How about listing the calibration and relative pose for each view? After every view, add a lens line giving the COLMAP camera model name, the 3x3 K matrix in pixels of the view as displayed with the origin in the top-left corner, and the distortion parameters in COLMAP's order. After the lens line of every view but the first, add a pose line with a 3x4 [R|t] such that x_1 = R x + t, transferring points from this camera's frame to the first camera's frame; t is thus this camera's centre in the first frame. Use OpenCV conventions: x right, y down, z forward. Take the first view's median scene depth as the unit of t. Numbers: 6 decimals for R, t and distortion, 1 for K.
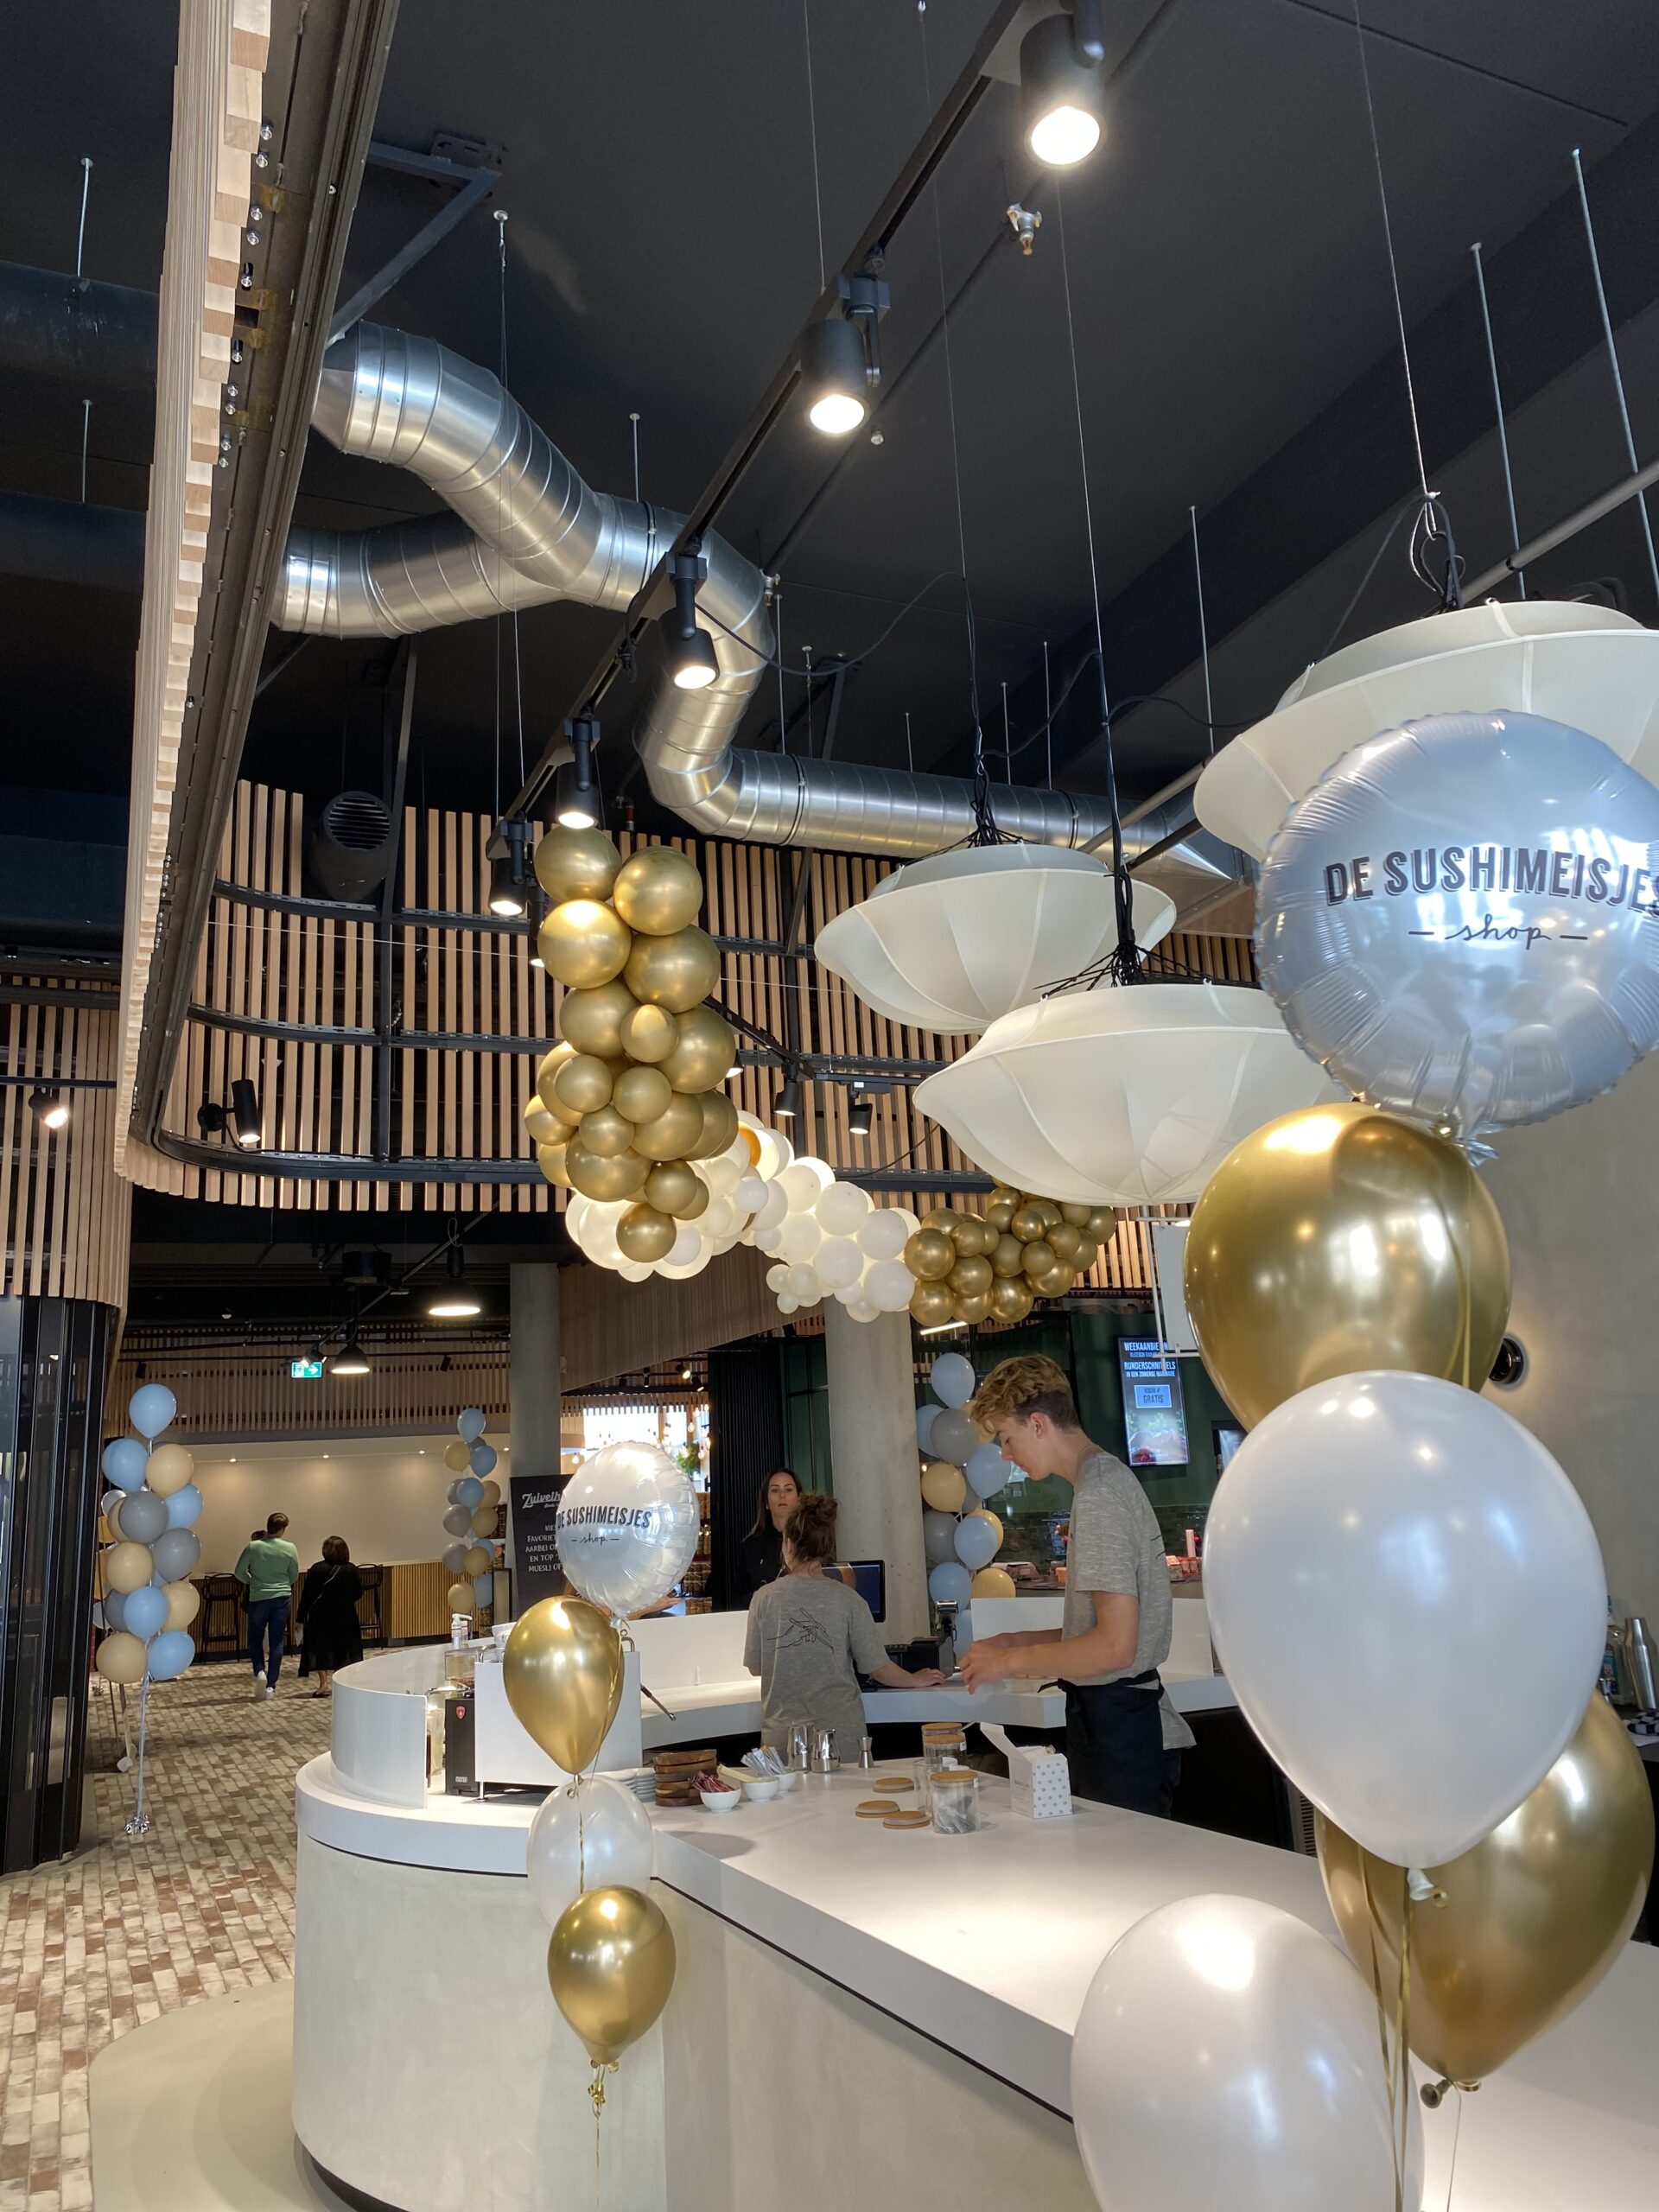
lens RADIAL K [[1718.1, 0, 834.1], [0, 1718.1, 1061.5], [0, 0, 1]] dist [0.008376, -0.013717]
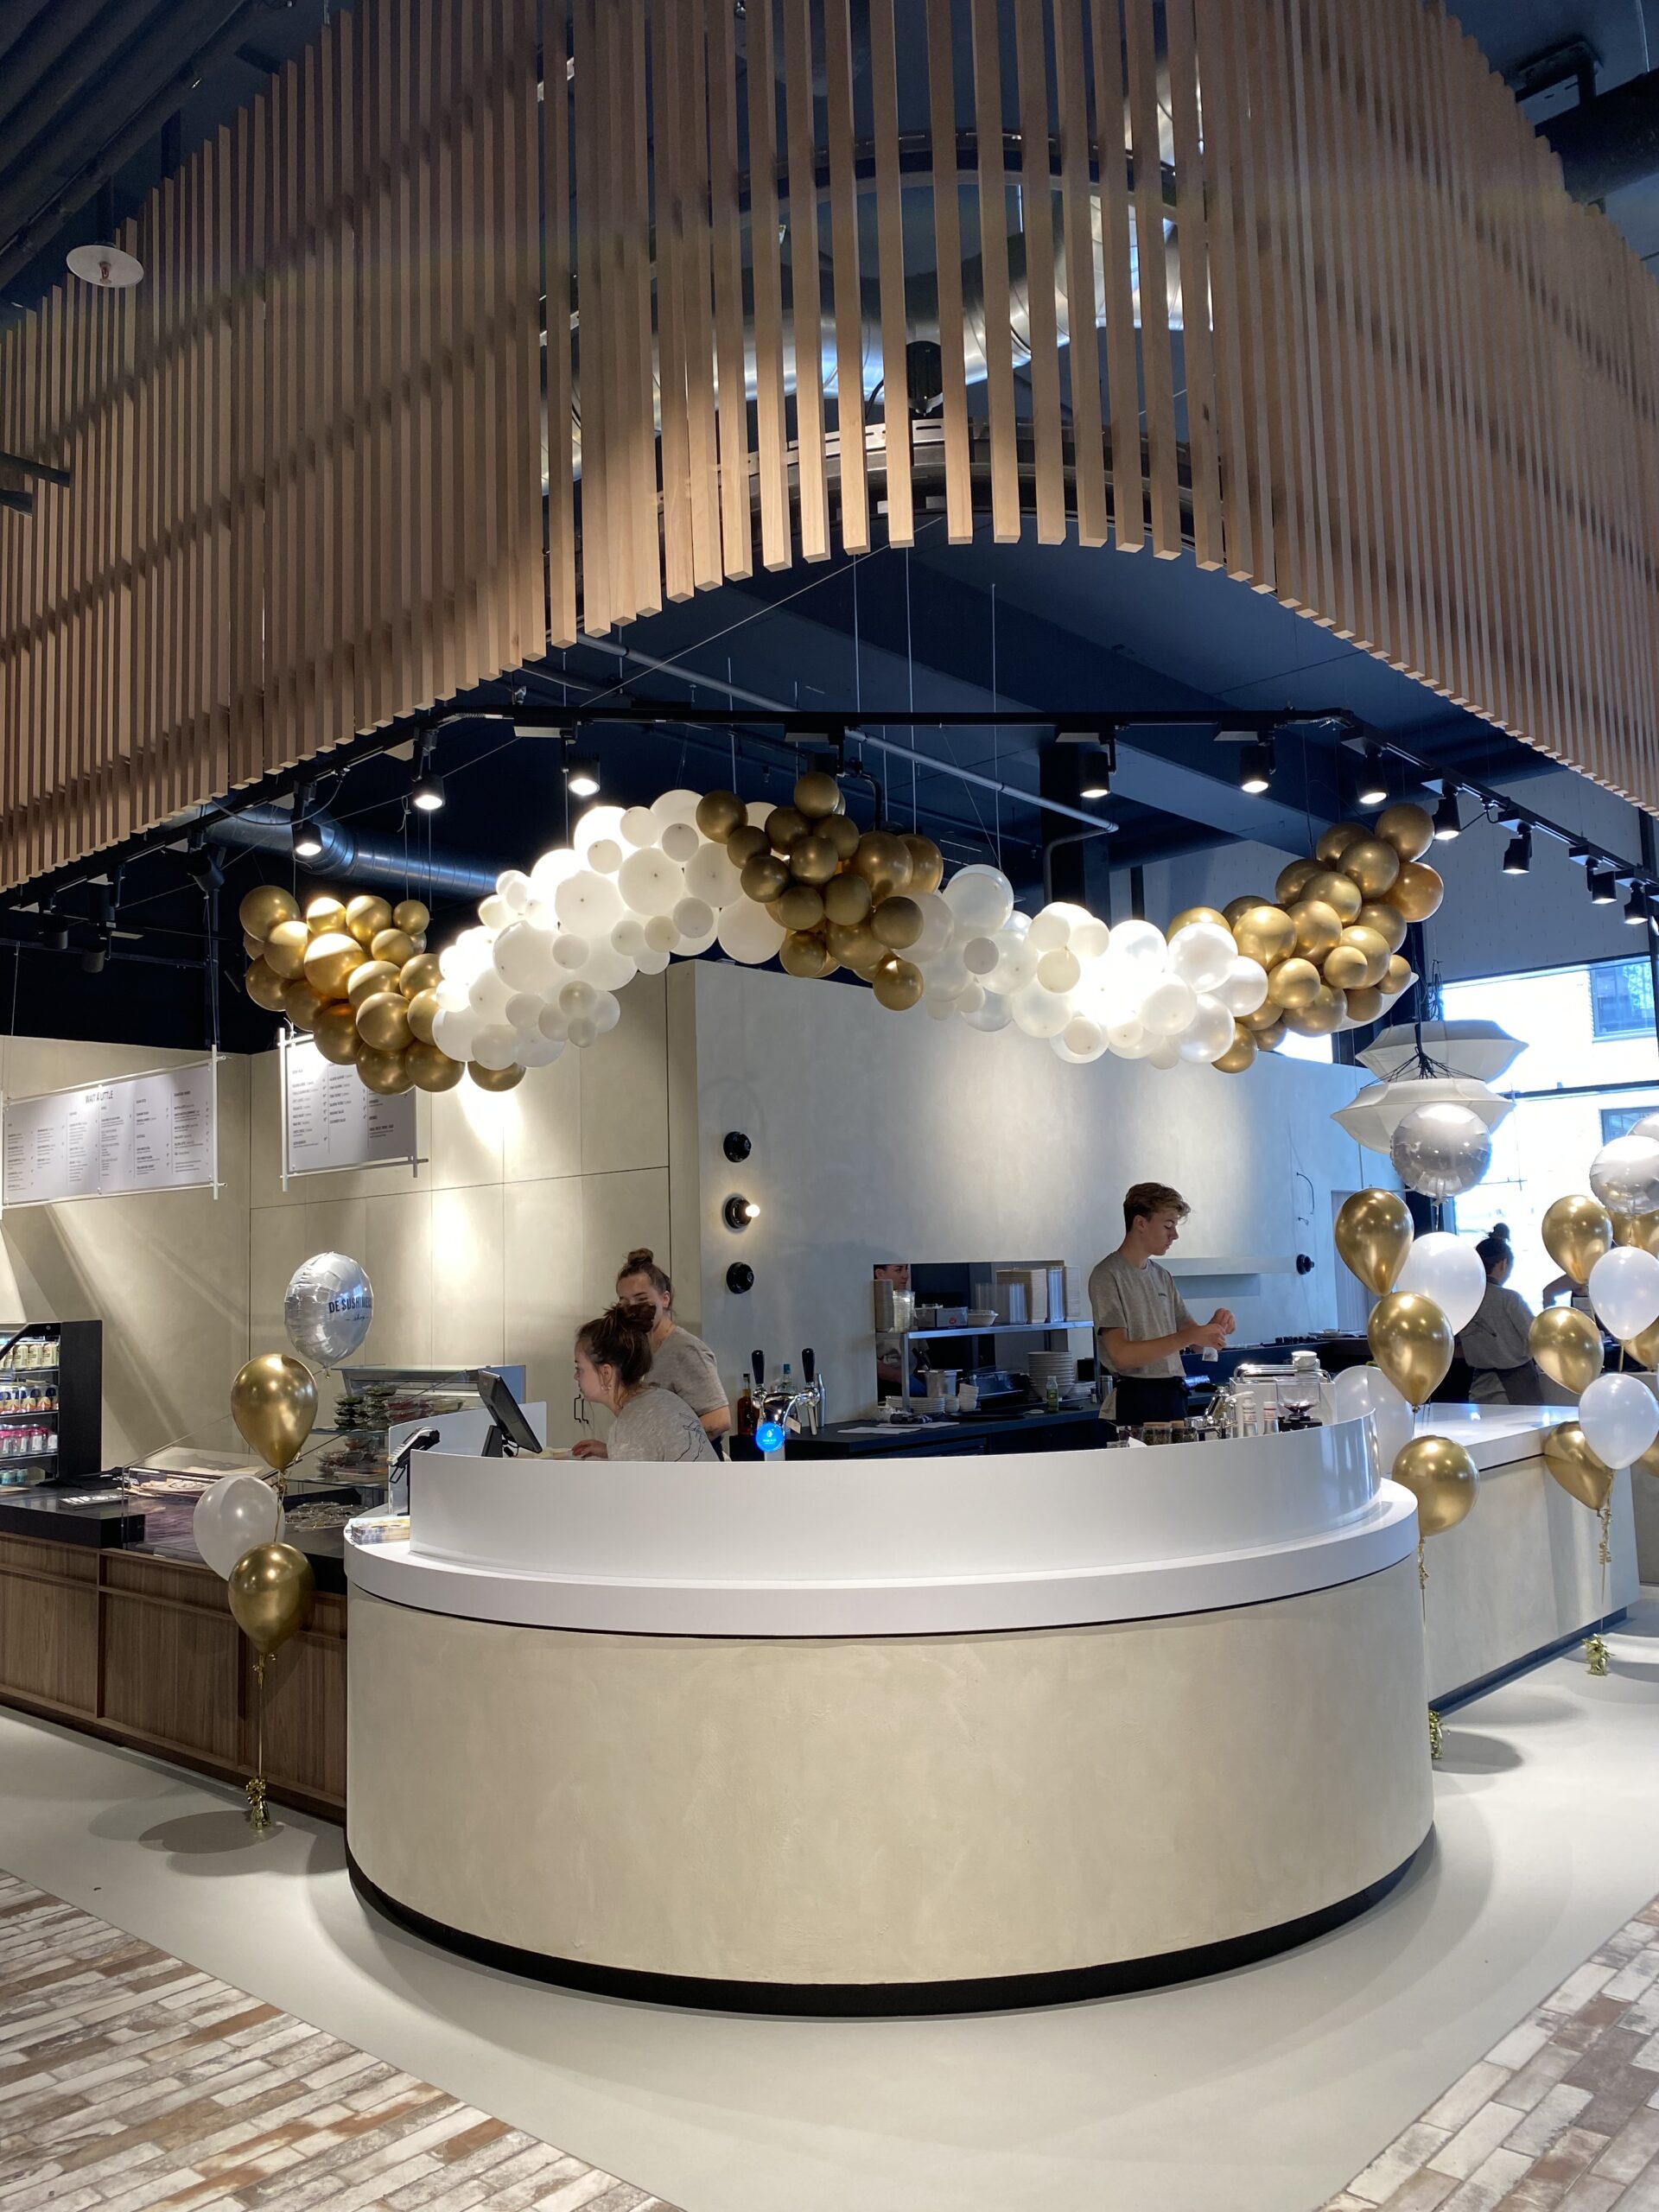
lens RADIAL K [[1685.3, 0, 848.8], [0, 1685.3, 1089.7], [0, 0, 1]] dist [0.017509, -0.013789]
pose [[-0.416561, 0.169789, 0.893112, -0.731342], [-0.171764, 0.950012, -0.260720, 0.331571], [-0.892734, -0.262010, -0.366574, 1.142227]]
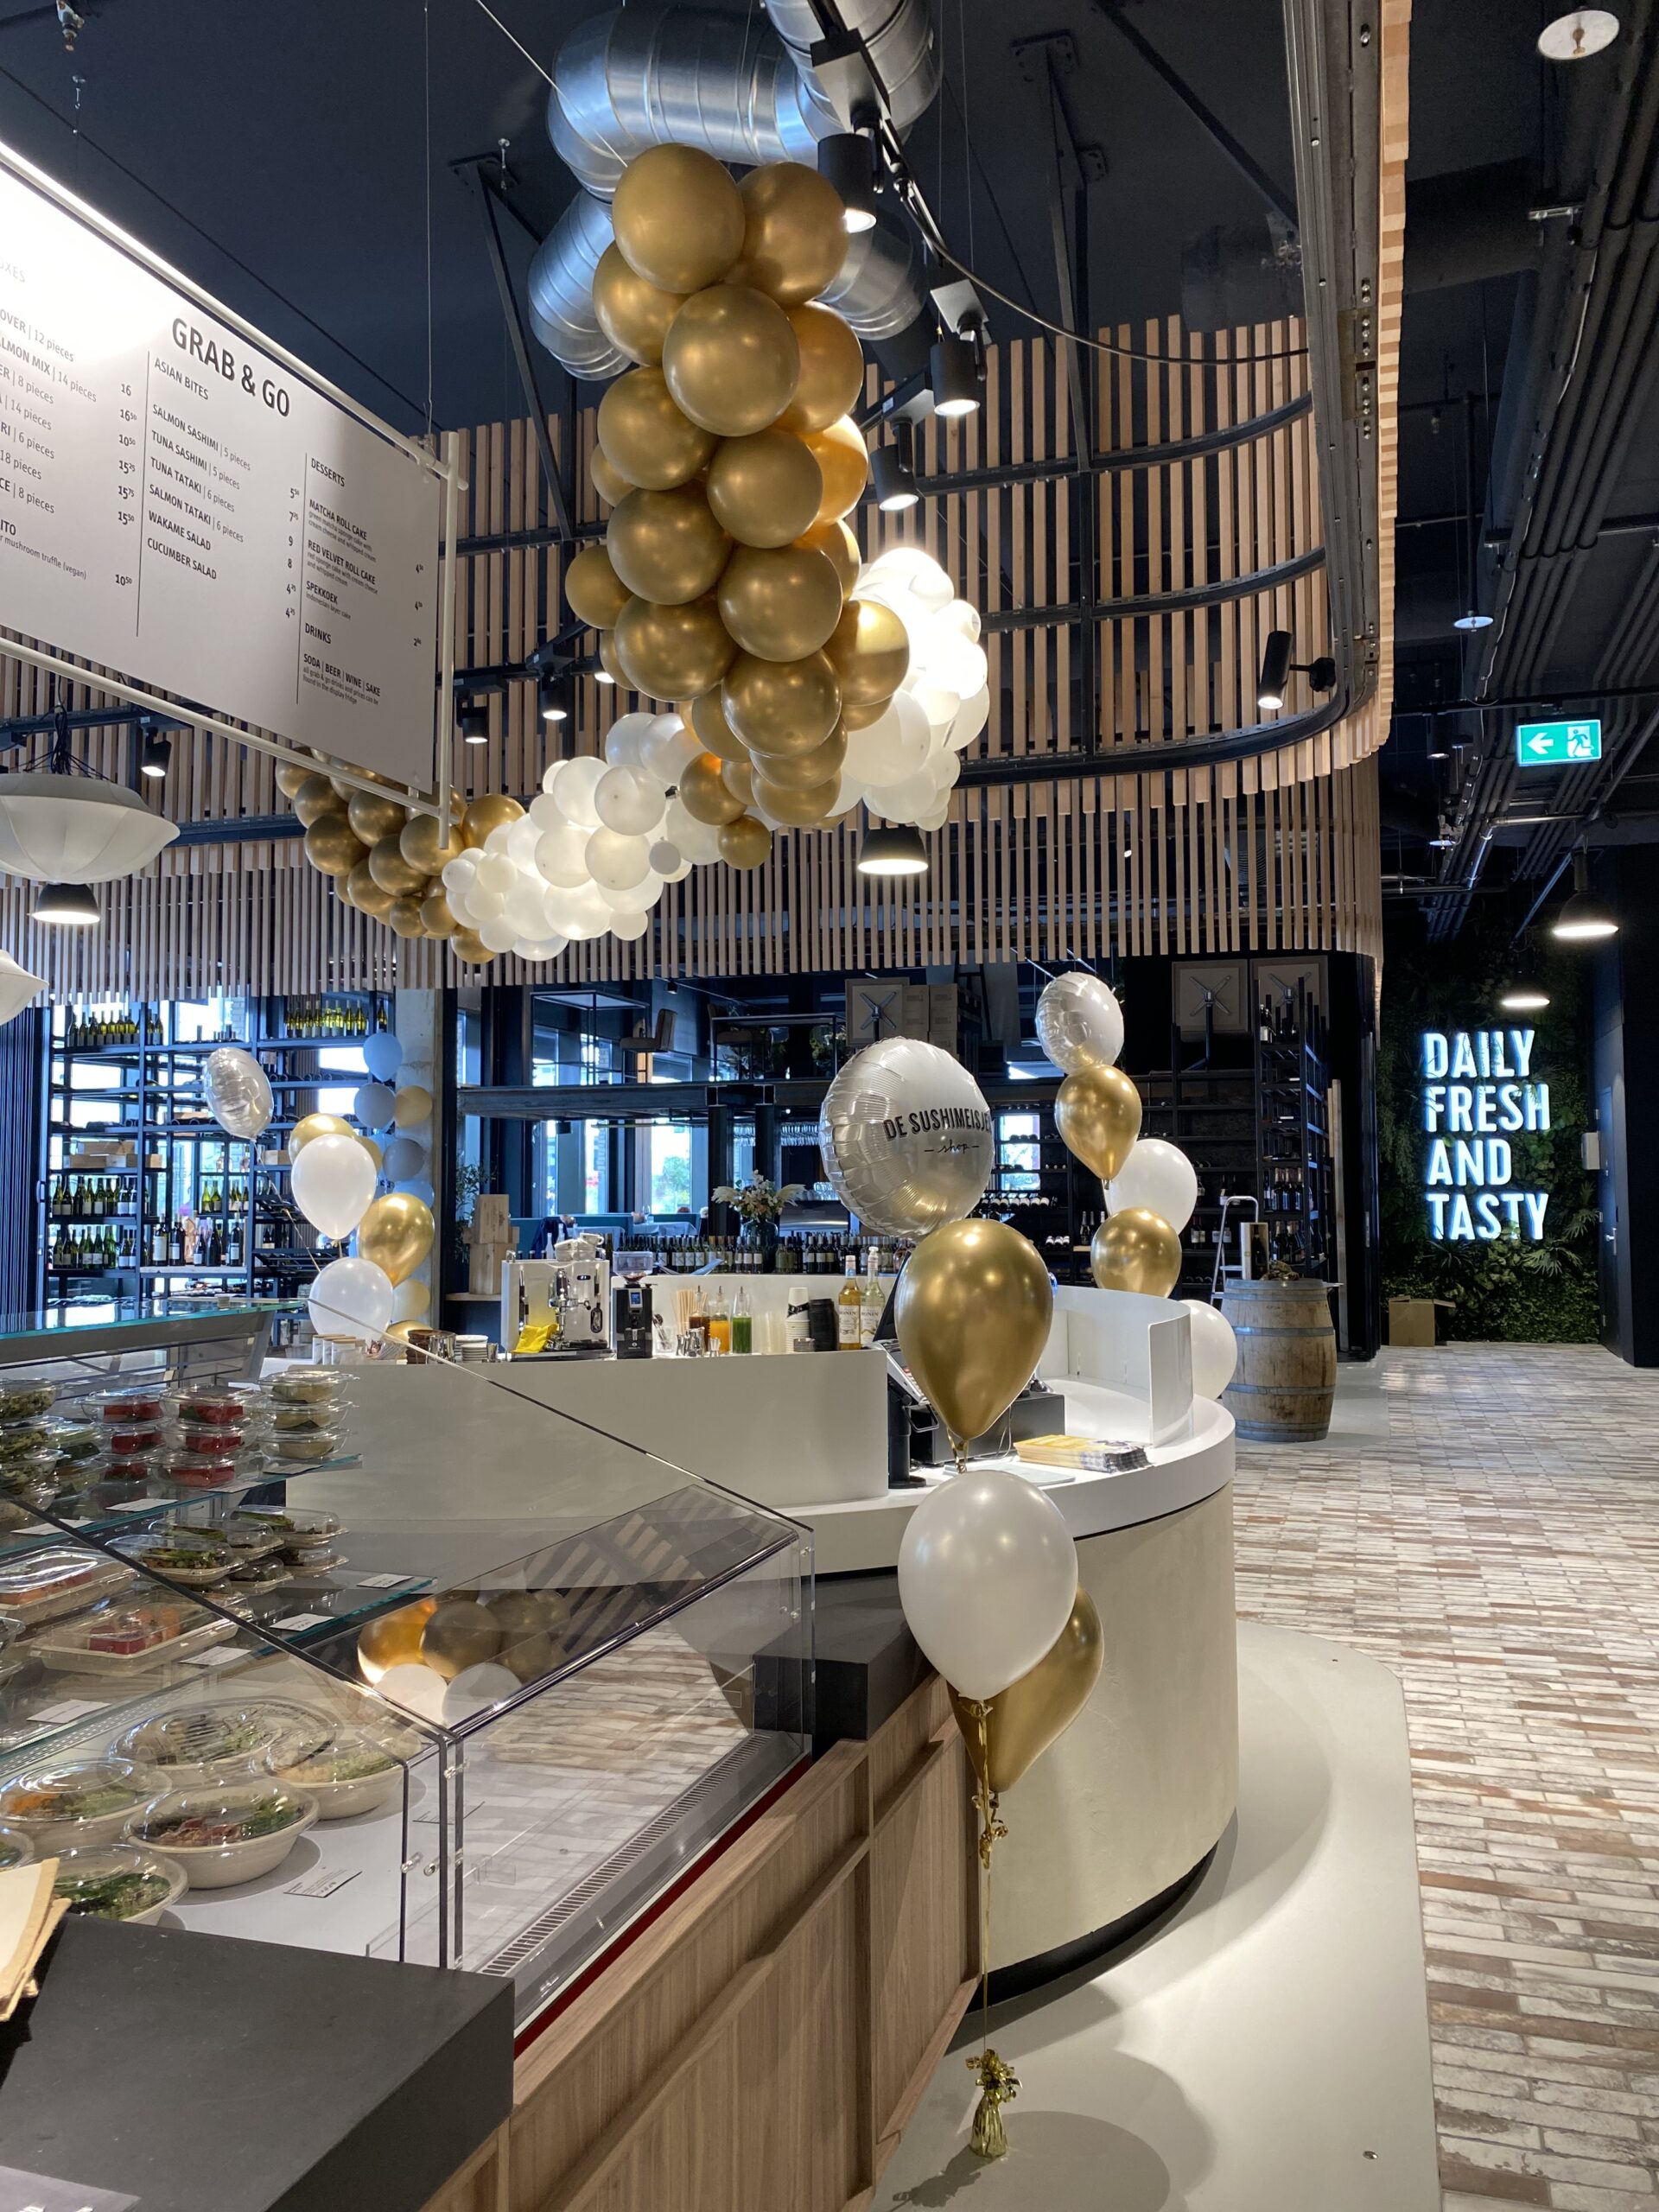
lens RADIAL K [[1690.0, 0, 850.4], [0, 1690.0, 1104.4], [0, 0, 1]] dist [0.010176, -0.004105]
pose [[-0.647313, 0.015473, -0.762067, 0.436089], [0.219951, 0.961055, -0.167317, 0.323234], [0.729800, -0.275923, -0.625507, 1.298009]]
